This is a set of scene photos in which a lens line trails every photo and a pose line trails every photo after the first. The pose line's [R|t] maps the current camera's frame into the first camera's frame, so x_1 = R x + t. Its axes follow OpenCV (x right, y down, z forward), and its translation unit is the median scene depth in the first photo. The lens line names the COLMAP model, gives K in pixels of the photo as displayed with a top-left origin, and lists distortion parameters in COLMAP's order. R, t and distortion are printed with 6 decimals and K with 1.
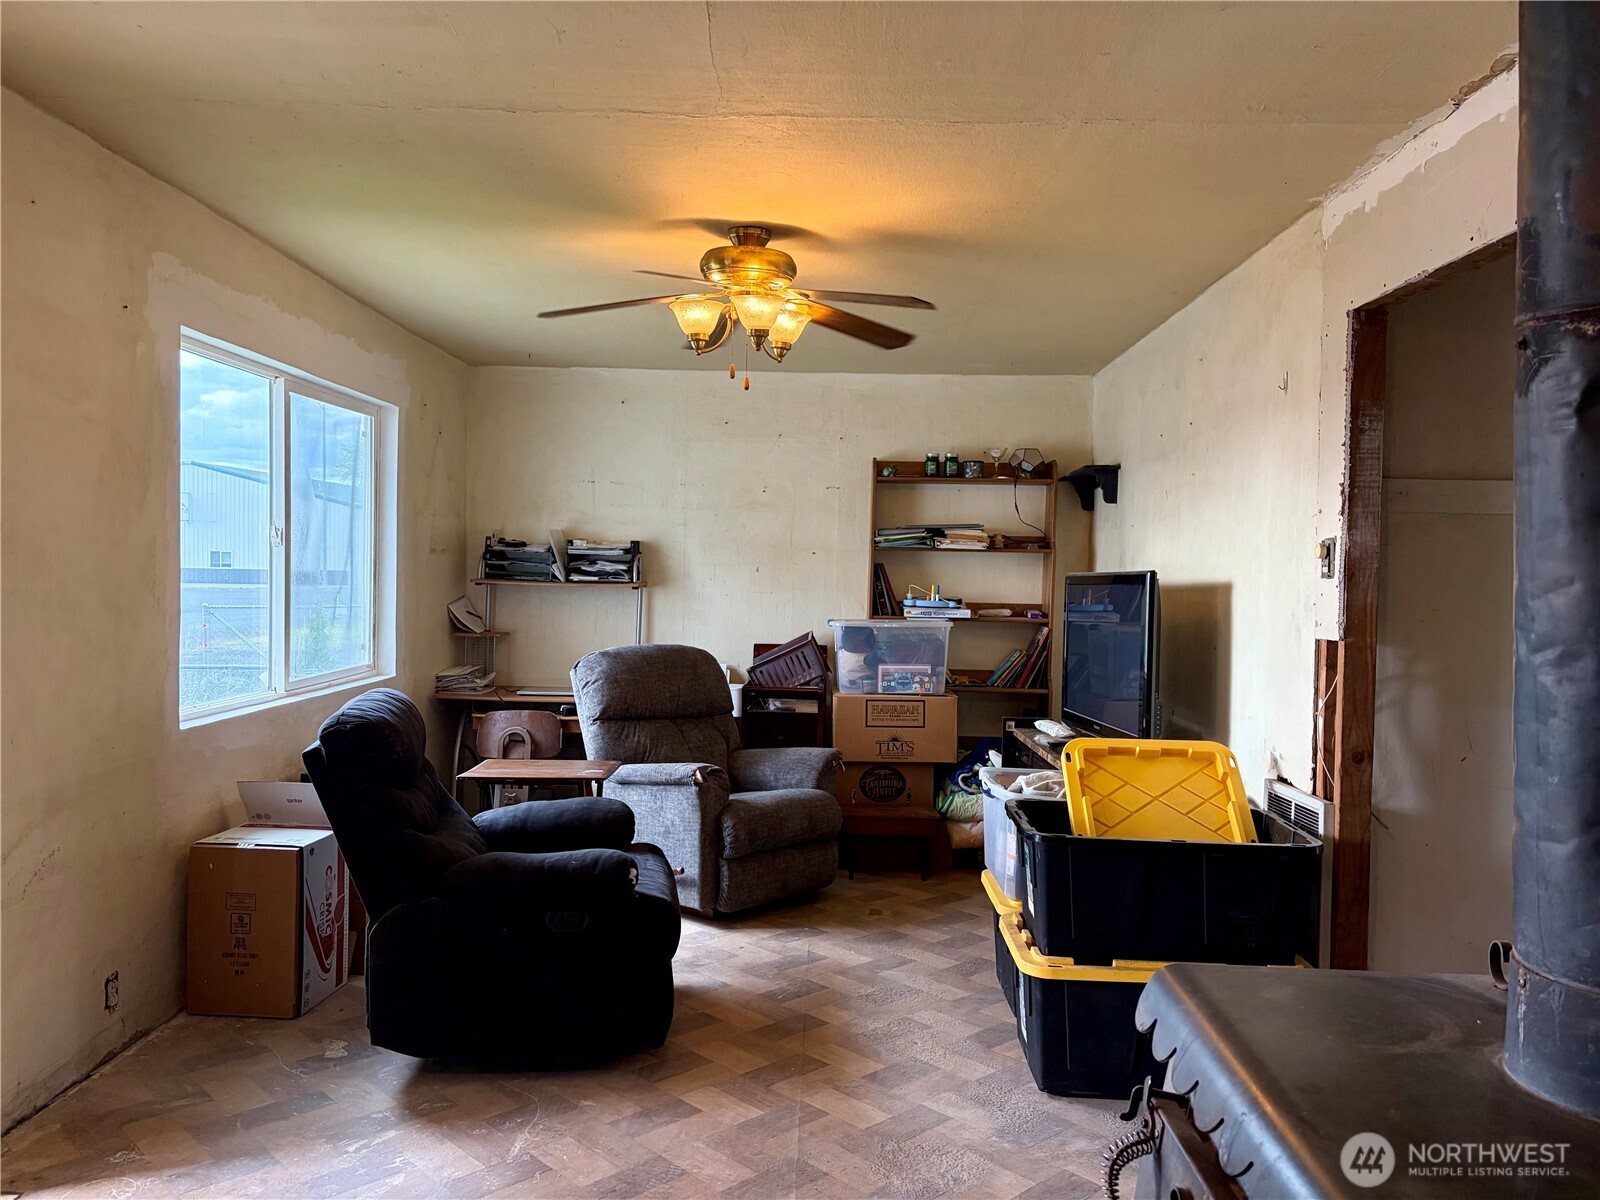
lens RADIAL K [[1128.7, 0, 800.0], [0, 1128.7, 600.0], [0, 0, 1]] dist [-0.001115, -0.000736]
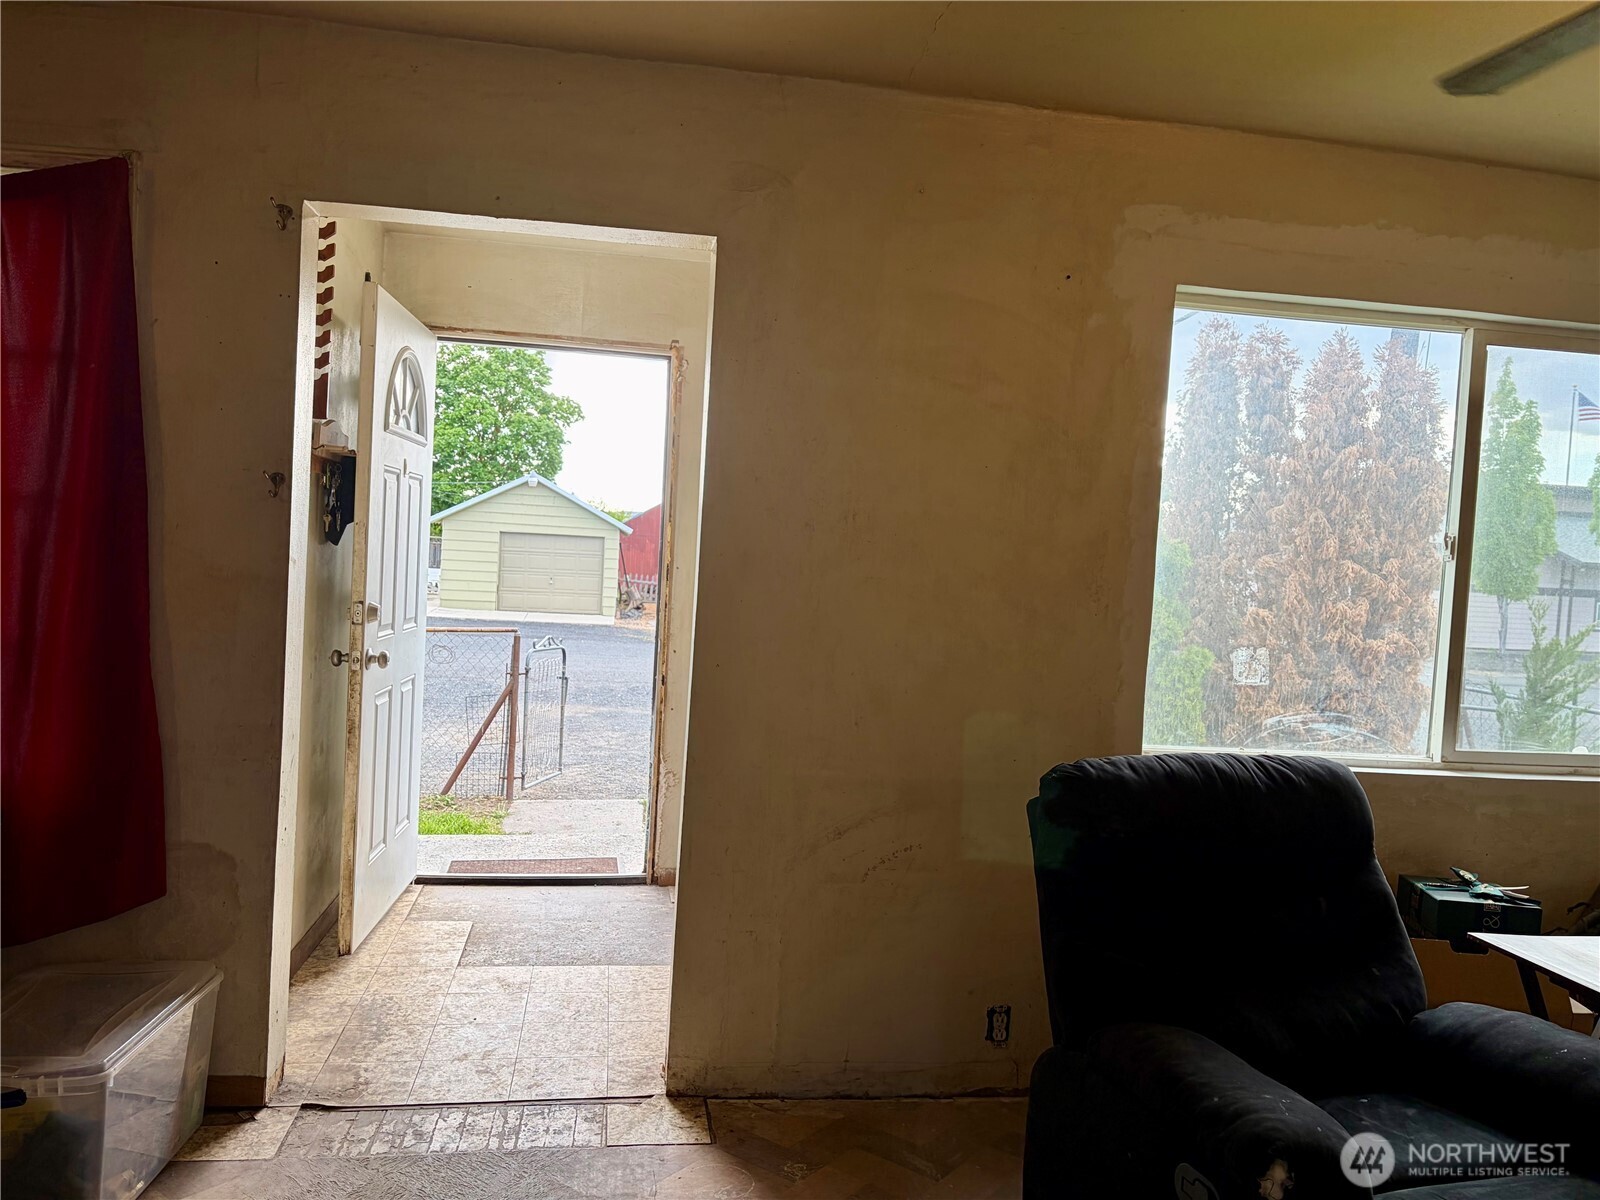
lens RADIAL K [[1177.5, 0, 800.0], [0, 1177.5, 600.0], [0, 0, 1]] dist [0.005806, -0.003561]
pose [[0.181585, 0.030967, -0.982888, 0.154517], [-0.081064, 0.996574, 0.016422, -0.000610], [0.980028, 0.076695, 0.183473, 0.333461]]
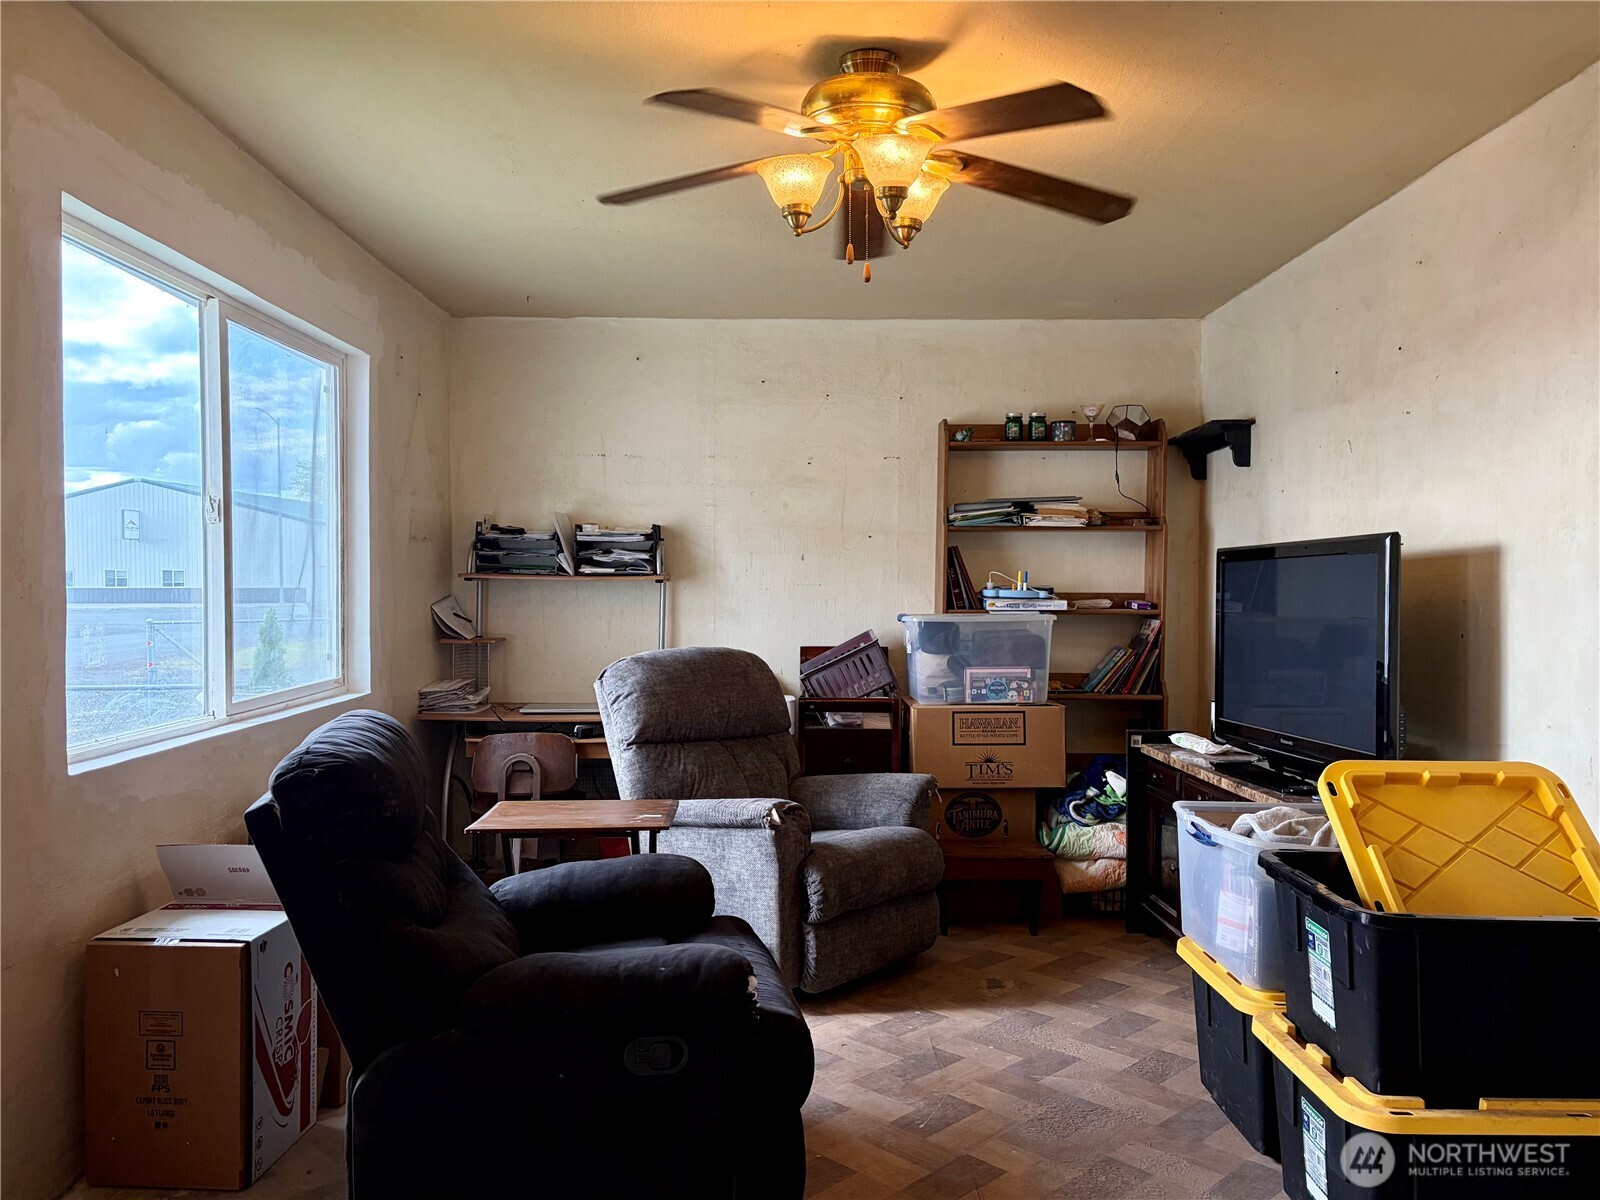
lens RADIAL K [[1177.5, 0, 800.0], [0, 1177.5, 600.0], [0, 0, 1]] dist [0.005806, -0.003561]
pose [[0.999722, -0.017383, 0.015920, -0.064690], [0.017484, 0.999827, -0.006272, 0.011654], [-0.015809, 0.006548, 0.999854, 0.156837]]
